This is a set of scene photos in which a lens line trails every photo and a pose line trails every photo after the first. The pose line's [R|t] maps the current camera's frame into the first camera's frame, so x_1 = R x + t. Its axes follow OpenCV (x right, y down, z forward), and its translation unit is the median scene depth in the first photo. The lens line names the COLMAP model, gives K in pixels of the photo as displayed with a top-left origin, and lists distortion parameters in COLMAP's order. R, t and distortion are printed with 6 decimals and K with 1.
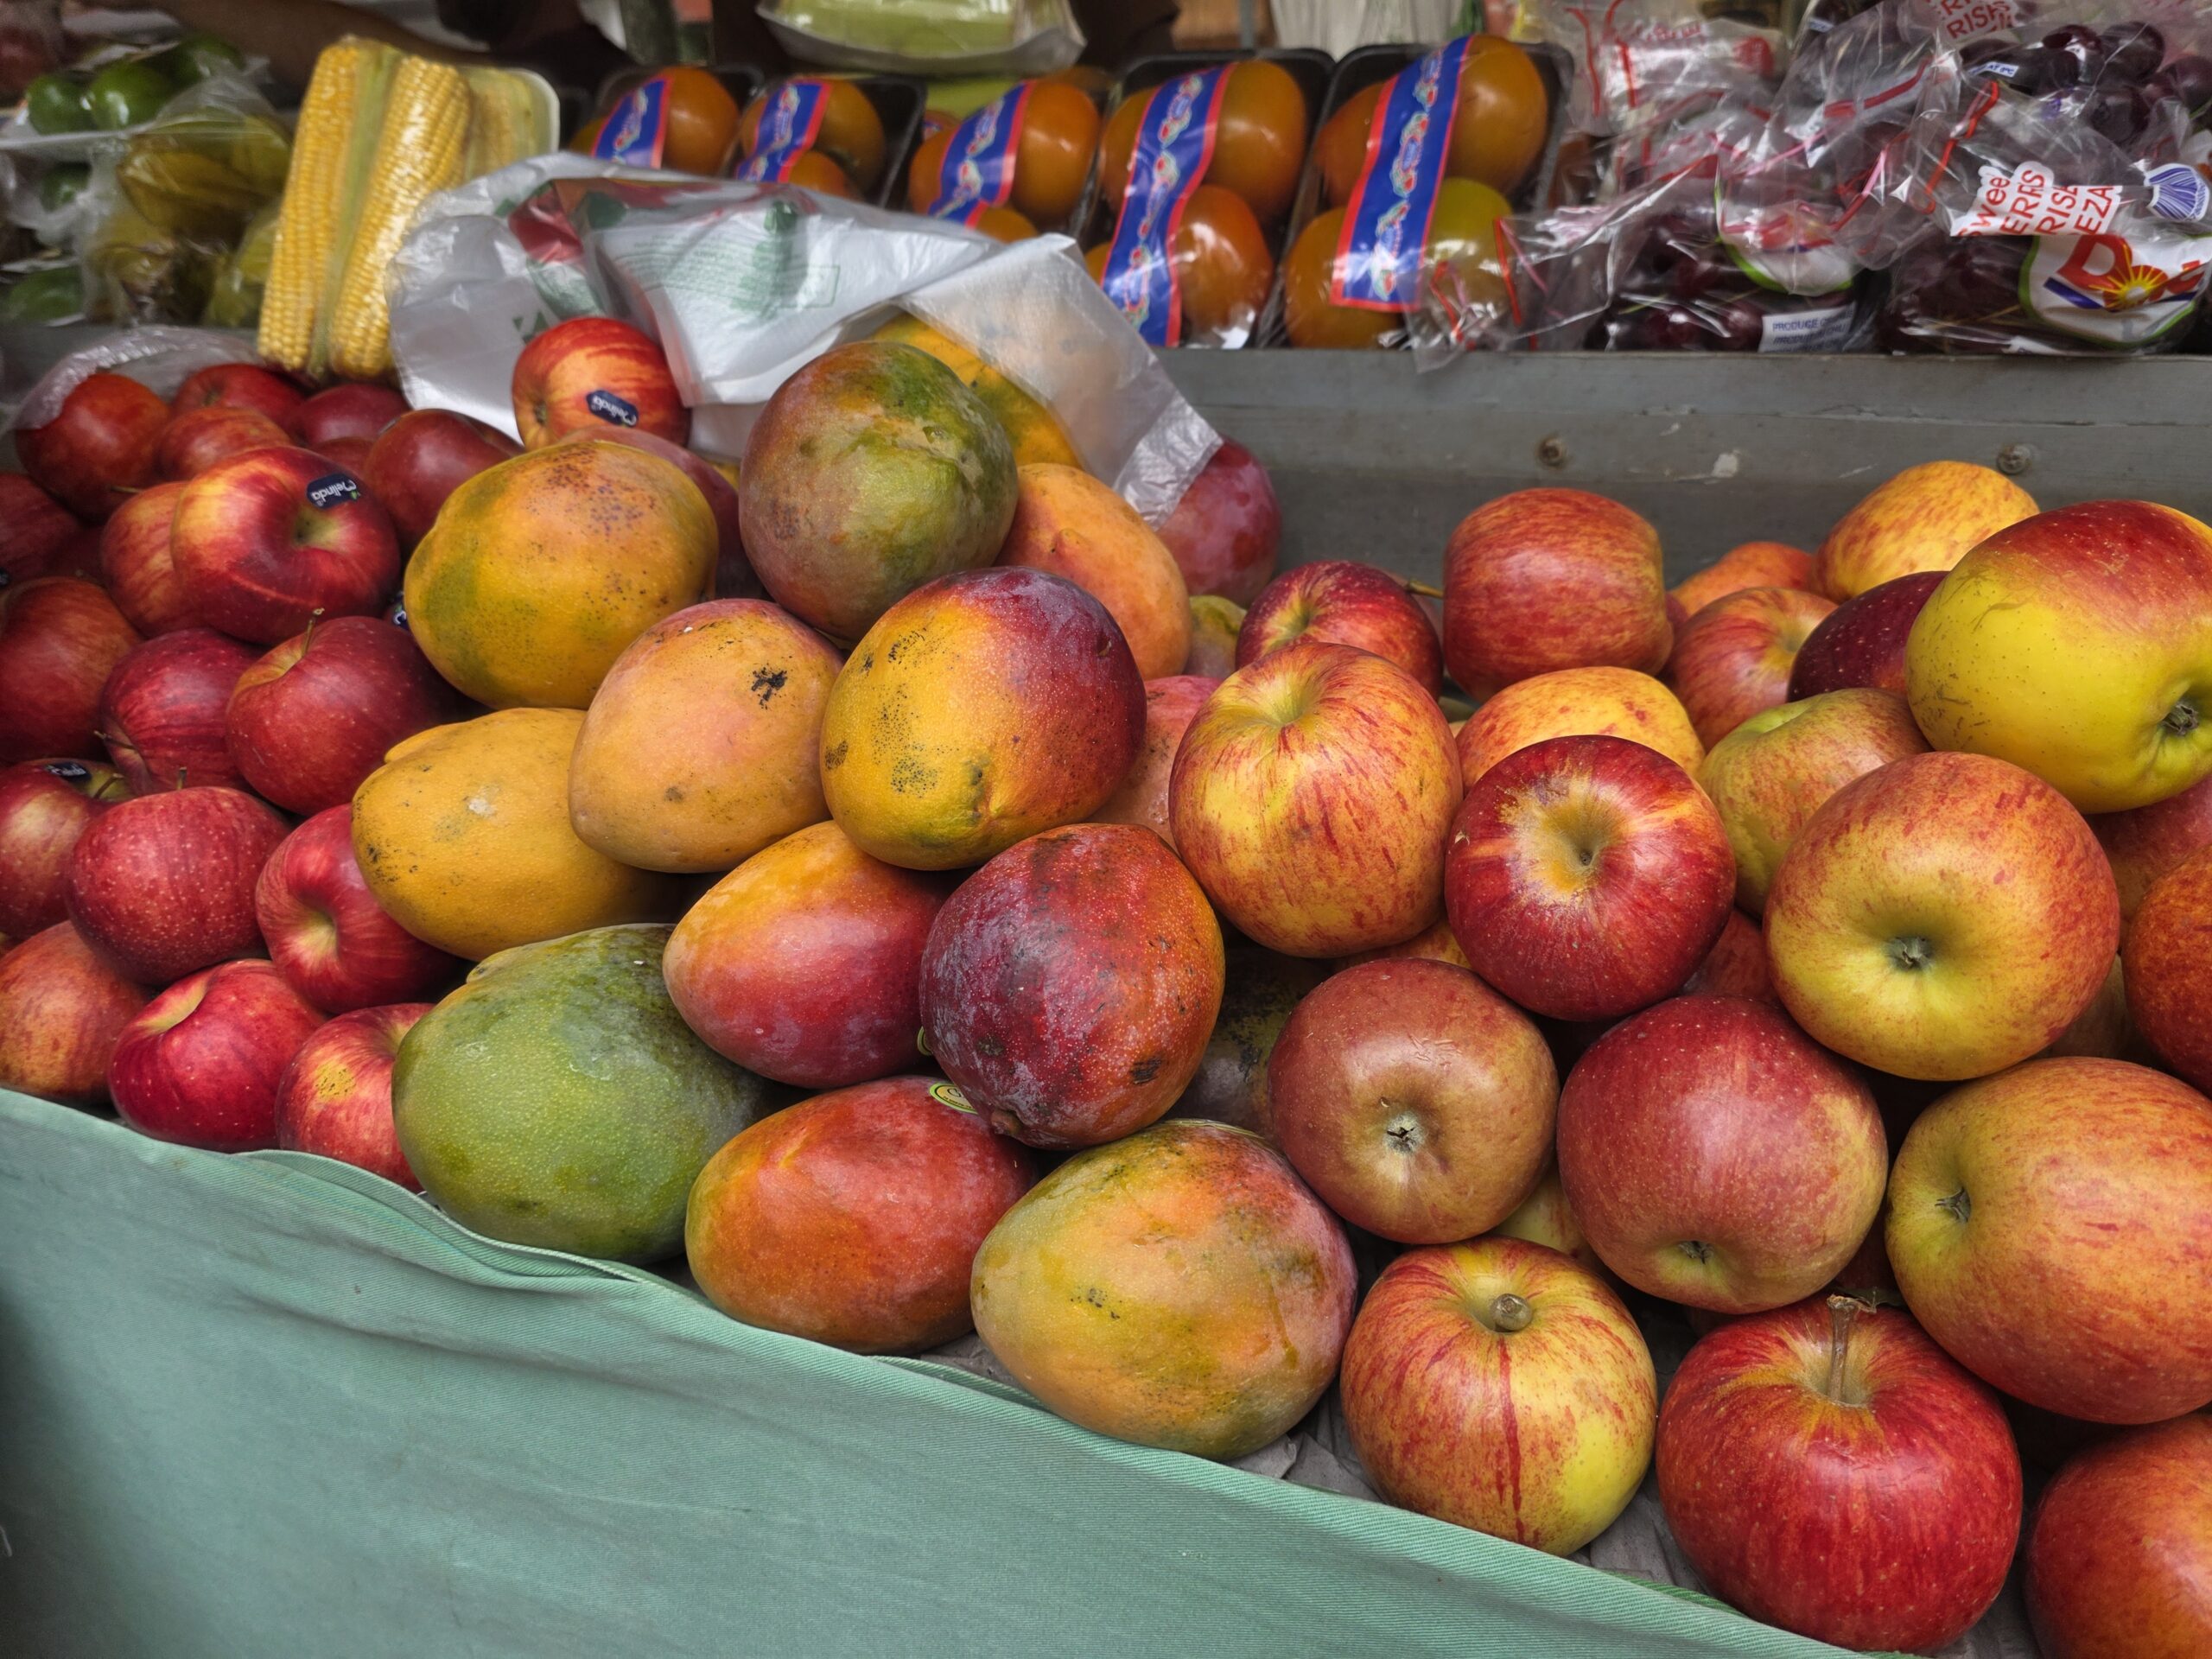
lens RADIAL K [[1505.5, 0, 1102.3], [0, 1505.5, 831.8], [0, 0, 1]] dist [0.038903, -0.047315]
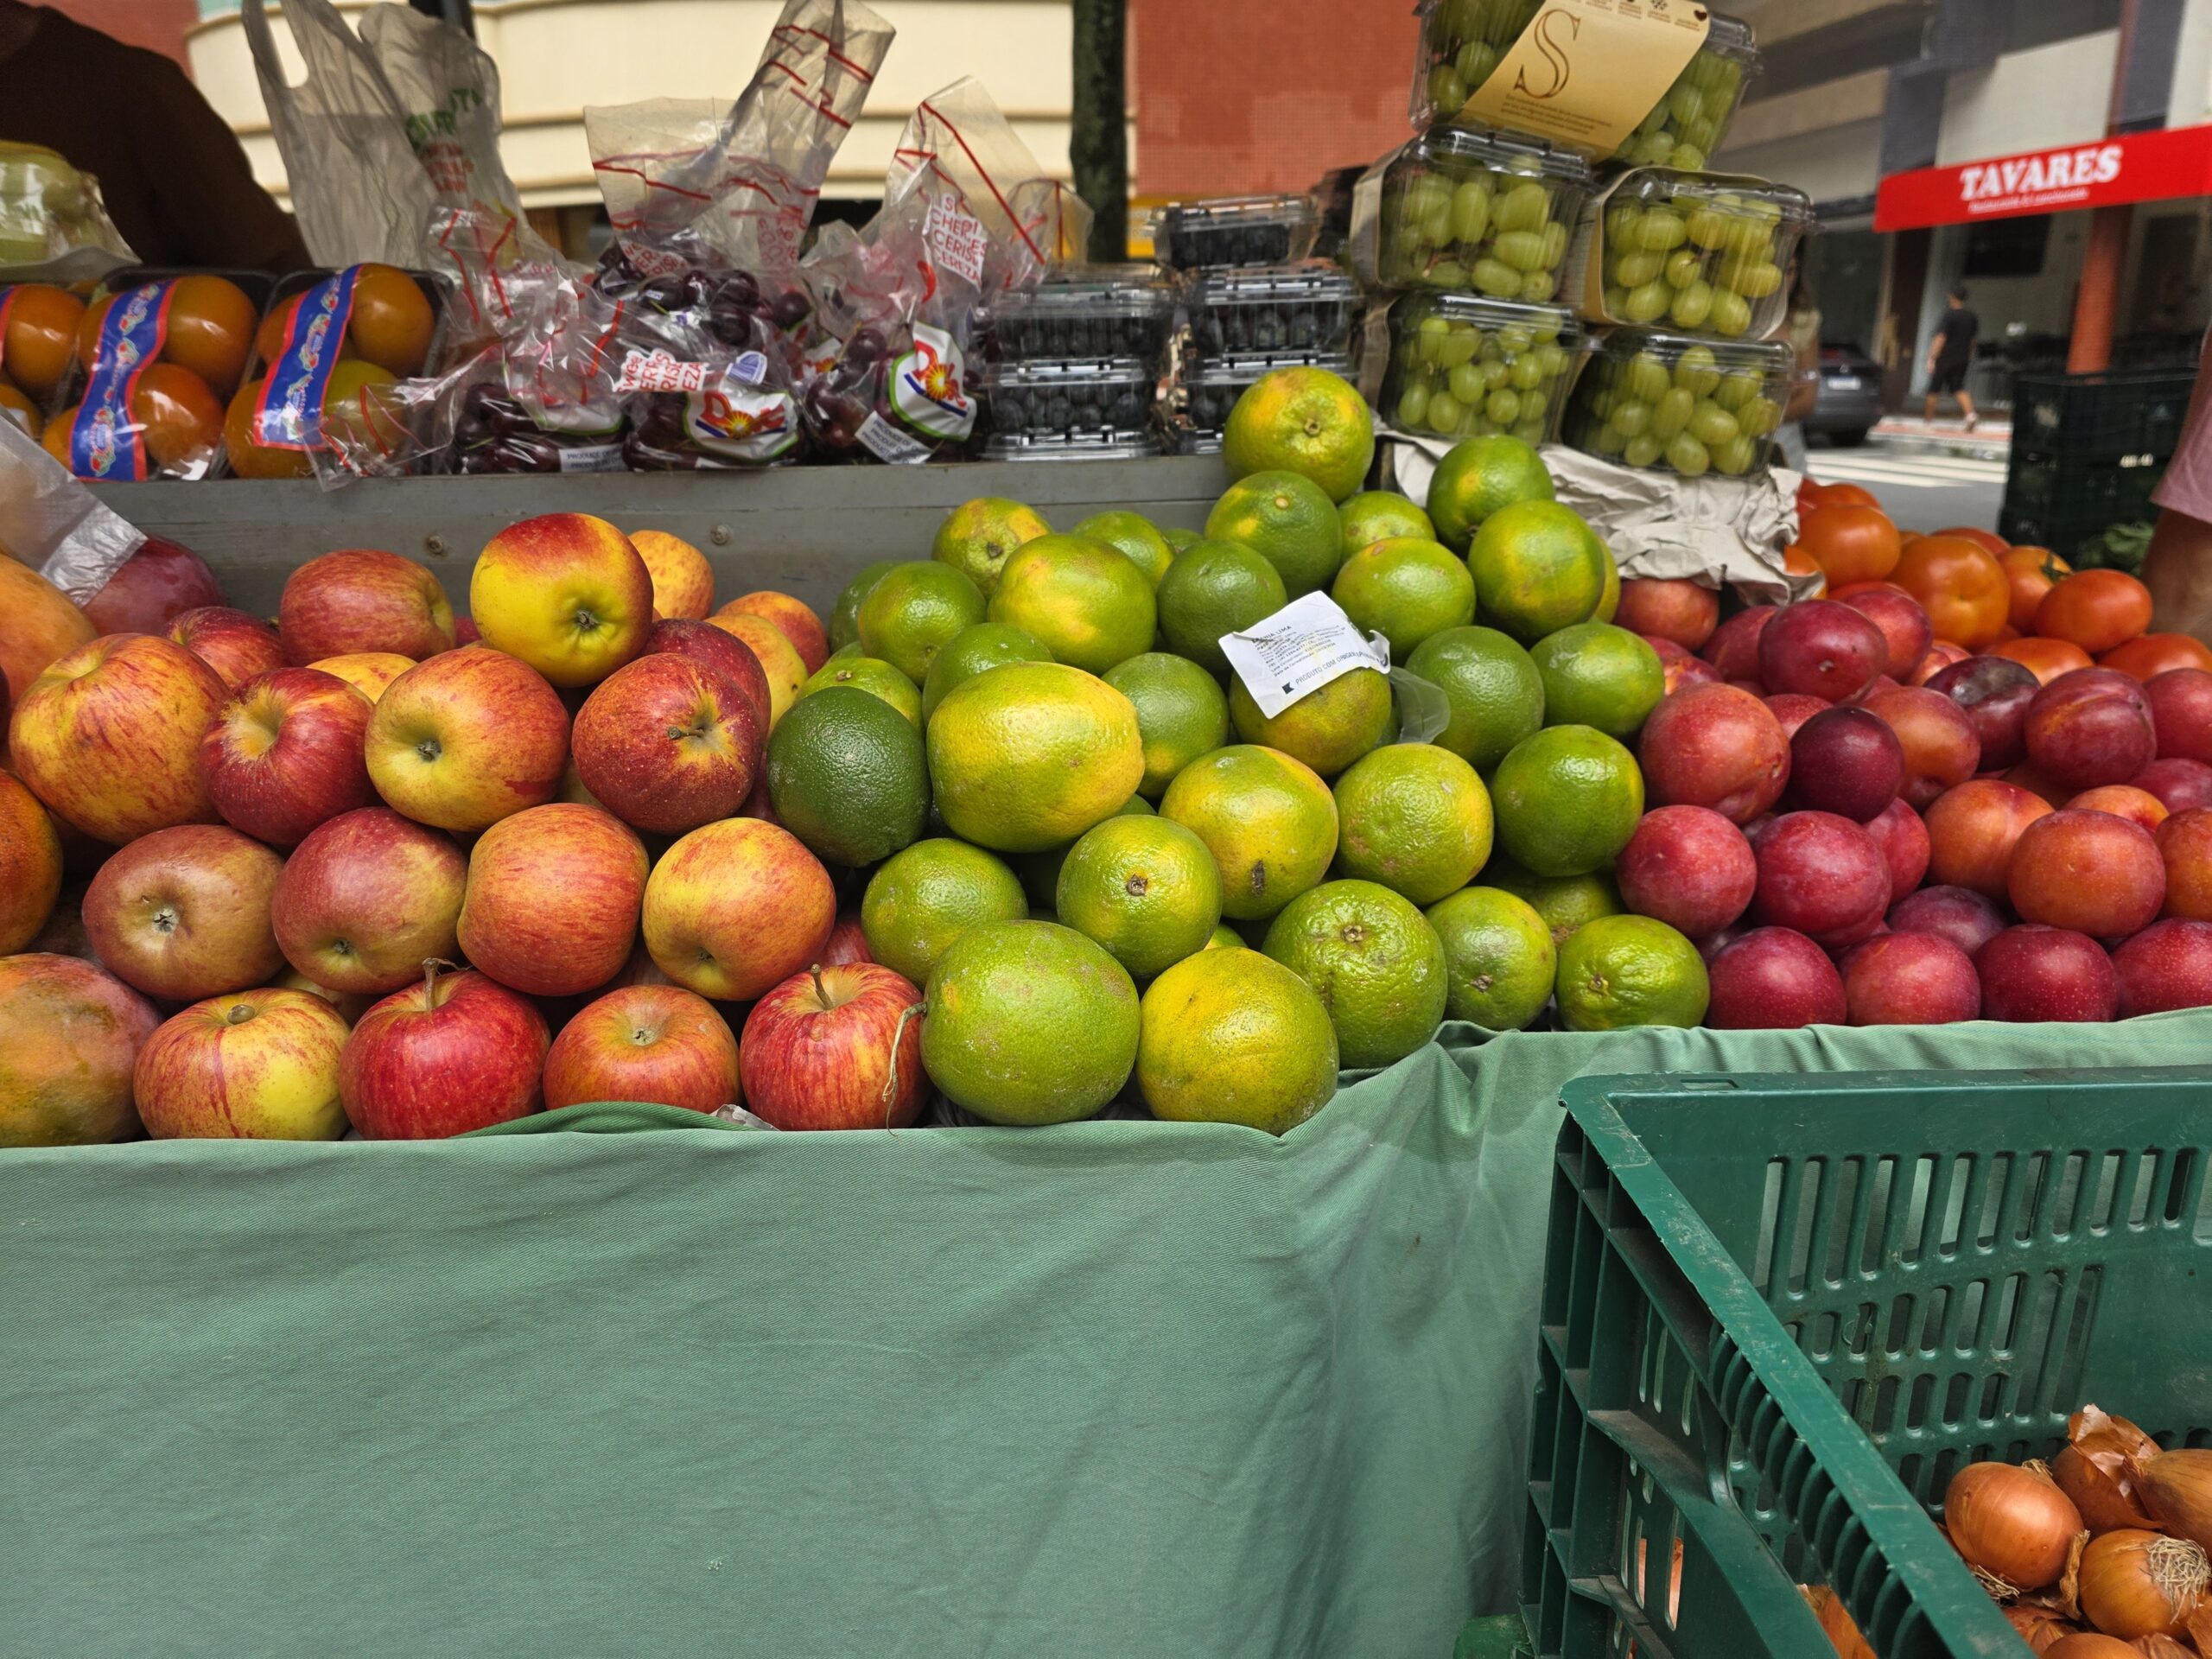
lens RADIAL K [[1505.5, 0, 1098.2], [0, 1505.5, 845.0], [0, 0, 1]] dist [0.038903, -0.047315]
pose [[0.918296, -0.101732, 0.382600, 0.388943], [0.149719, 0.983886, -0.097735, 0.332674], [-0.366492, 0.147032, 0.918730, -0.629116]]
